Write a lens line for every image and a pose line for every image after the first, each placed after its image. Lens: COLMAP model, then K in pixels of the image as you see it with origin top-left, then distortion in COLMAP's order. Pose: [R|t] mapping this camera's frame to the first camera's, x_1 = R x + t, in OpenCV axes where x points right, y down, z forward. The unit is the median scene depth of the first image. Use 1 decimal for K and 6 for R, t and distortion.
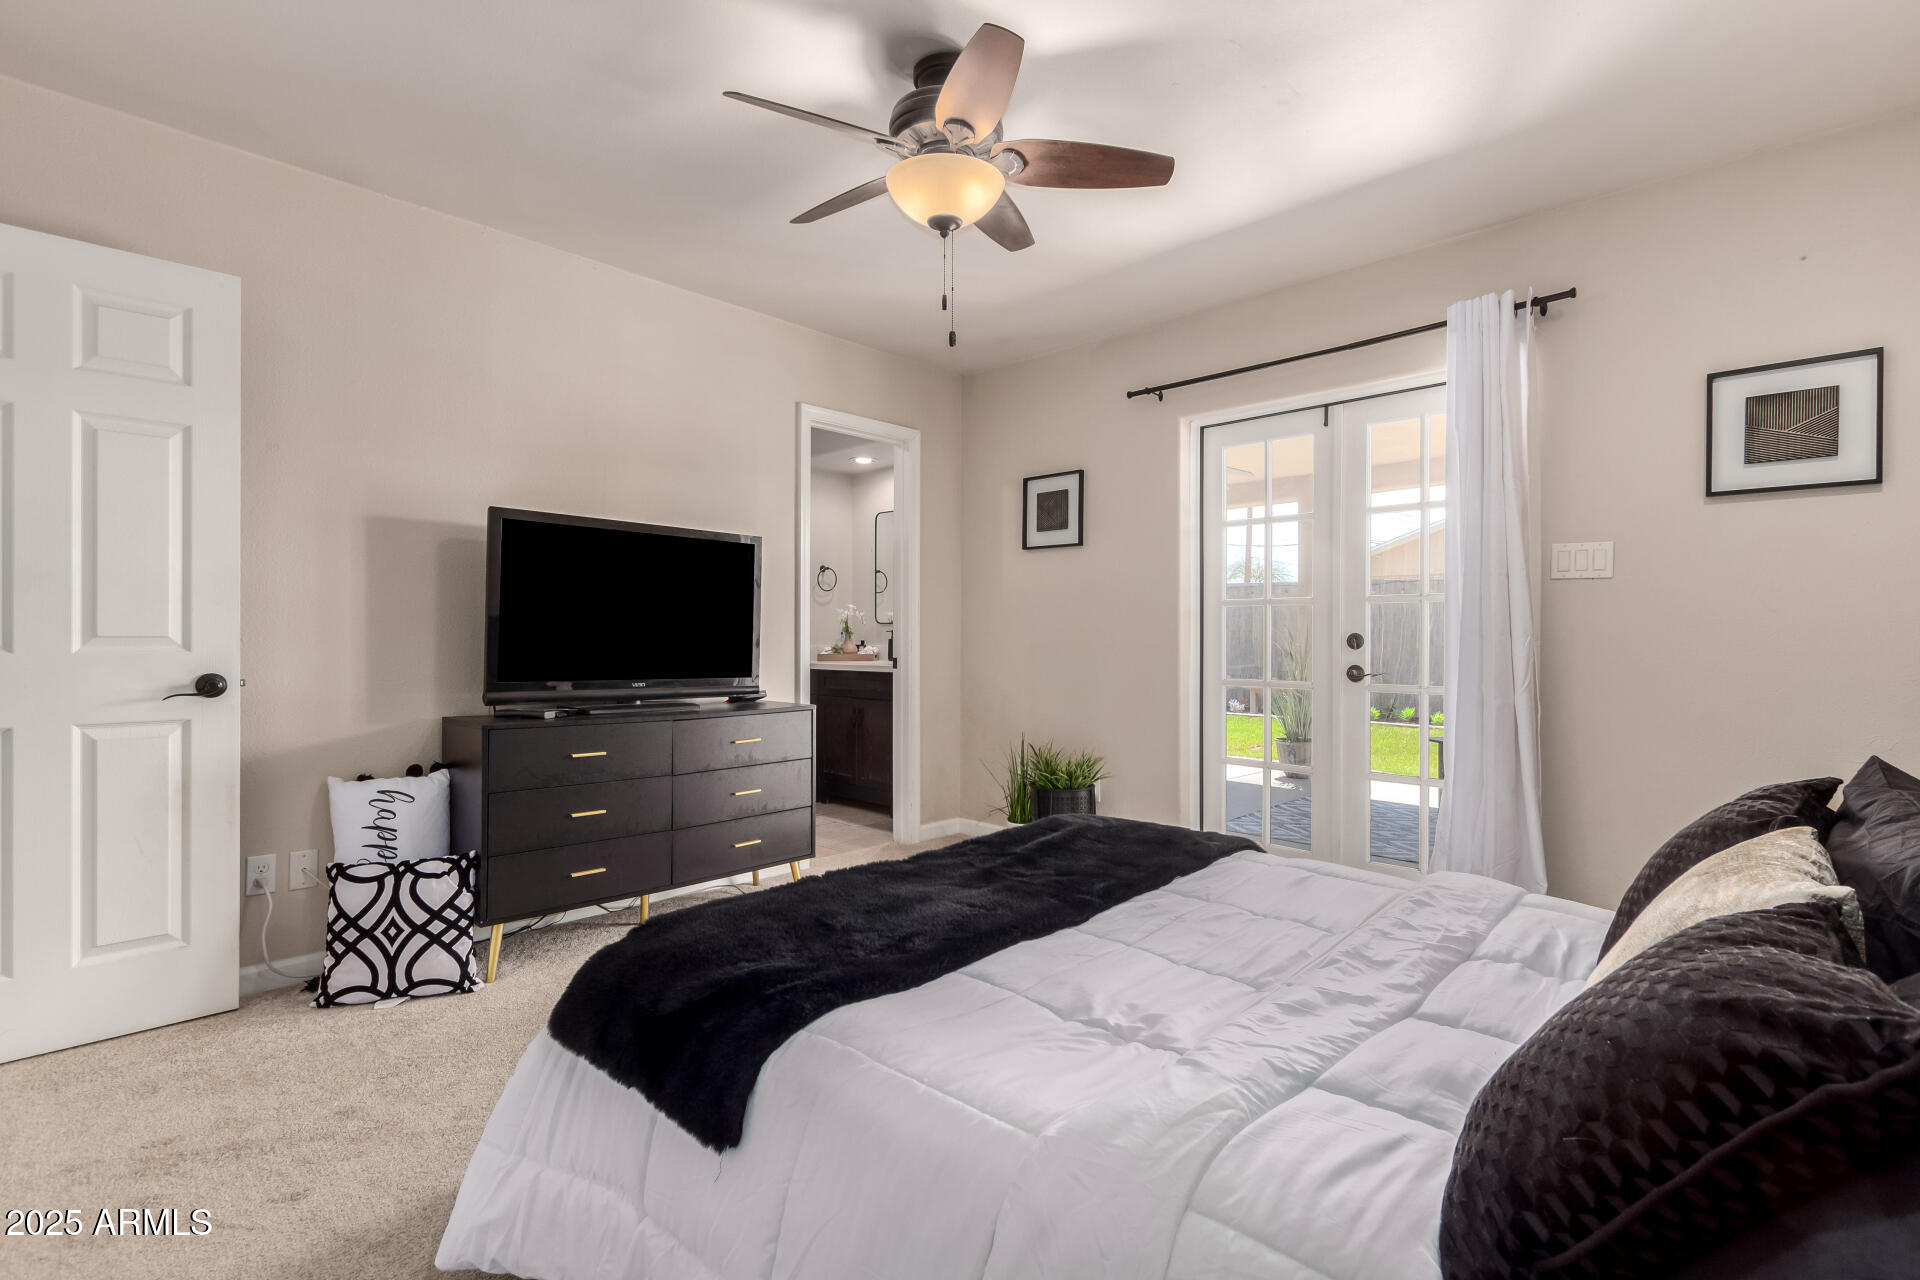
lens RADIAL K [[898.3, 0, 961.5], [0, 898.3, 634.0], [0, 0, 1]] dist [0.012770, 0.000065]
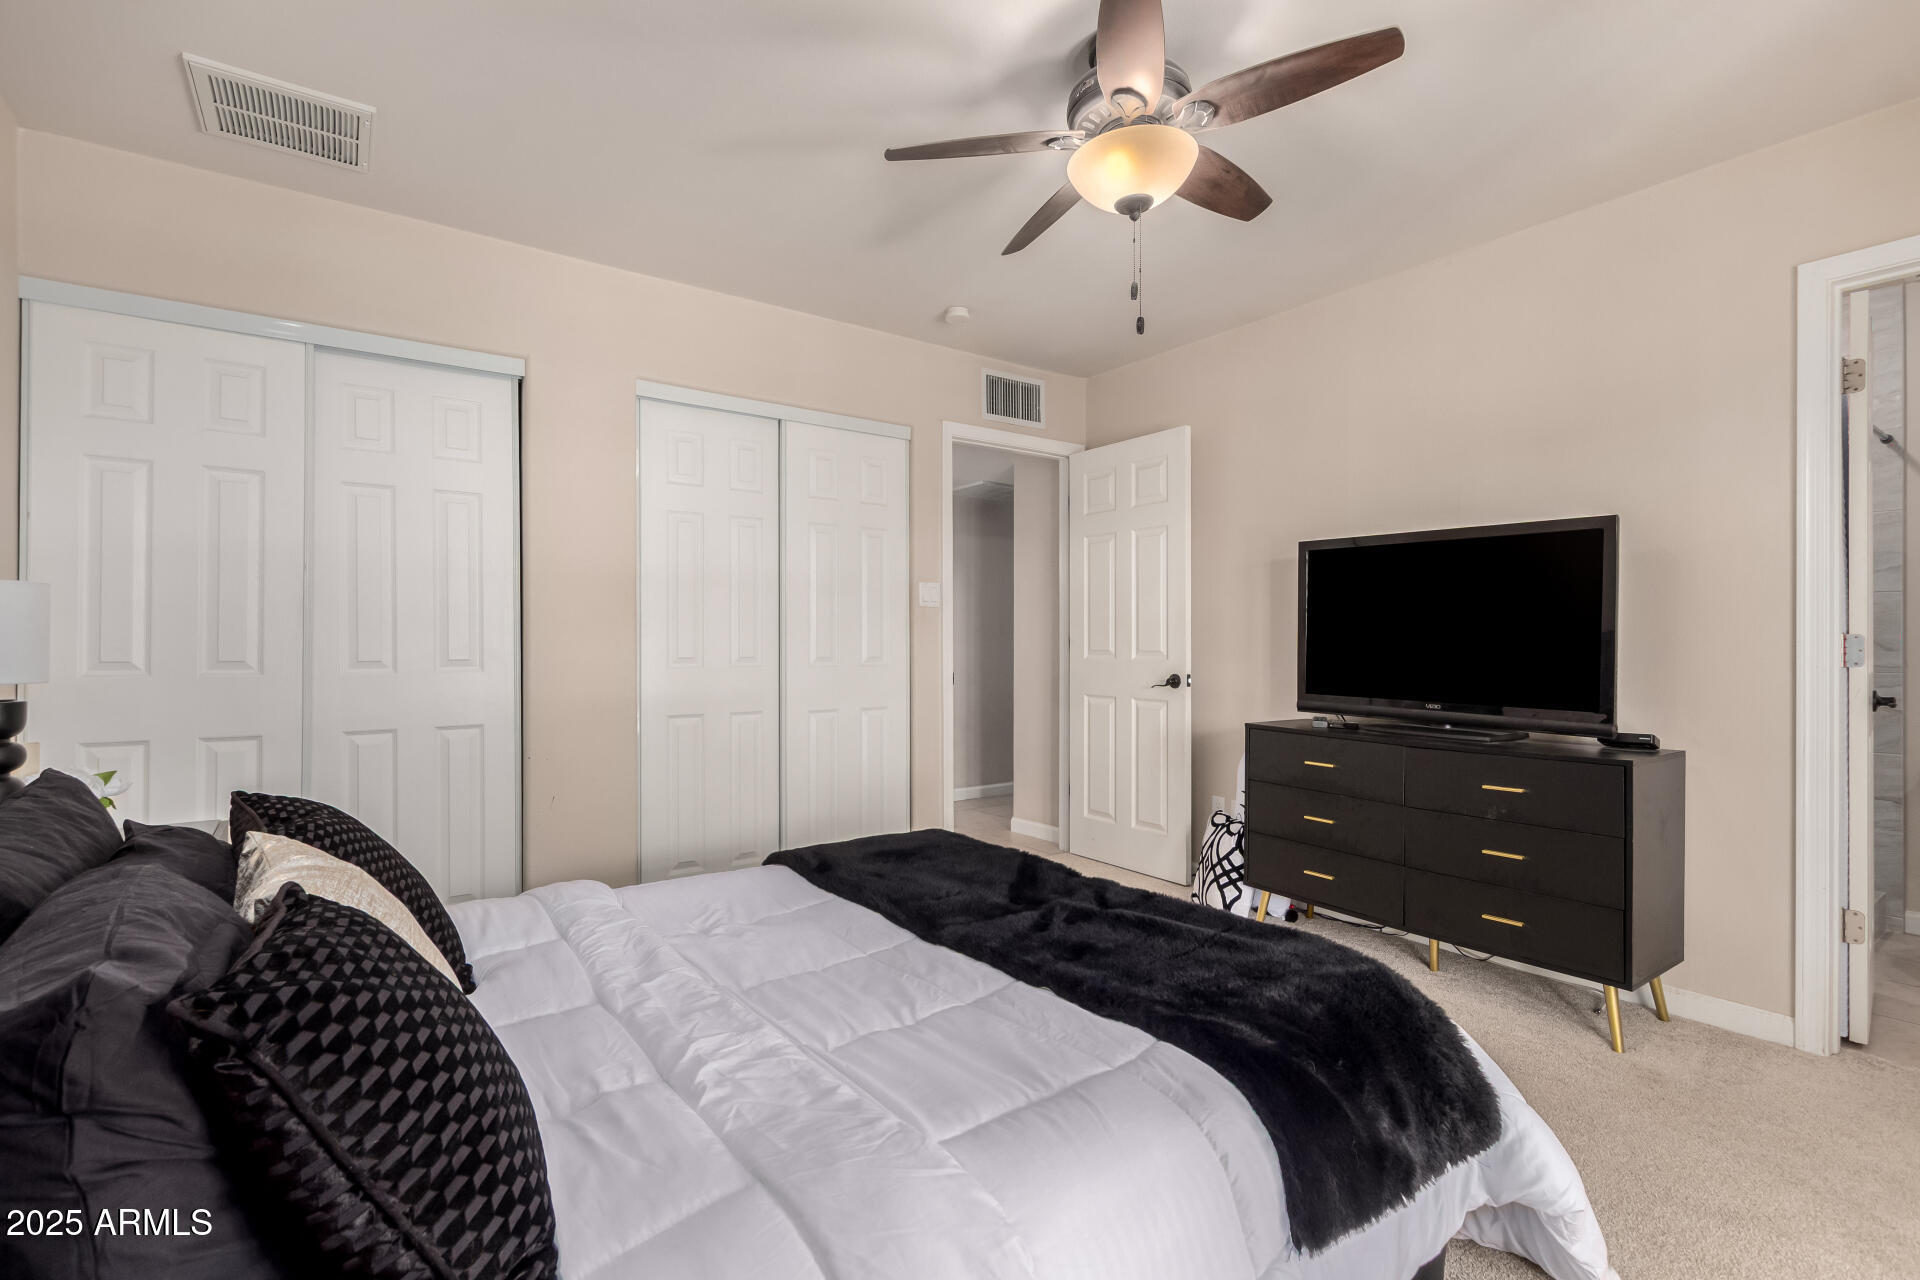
lens RADIAL K [[900.1, 0, 960.0], [0, 900.1, 640.0], [0, 0, 1]] dist [0.000352, -0.000216]
pose [[-0.182835, -0.006000, -0.983125, 0.785022], [-0.002613, 0.999981, -0.005617, -0.006689], [0.983140, 0.001542, -0.182847, 0.855404]]
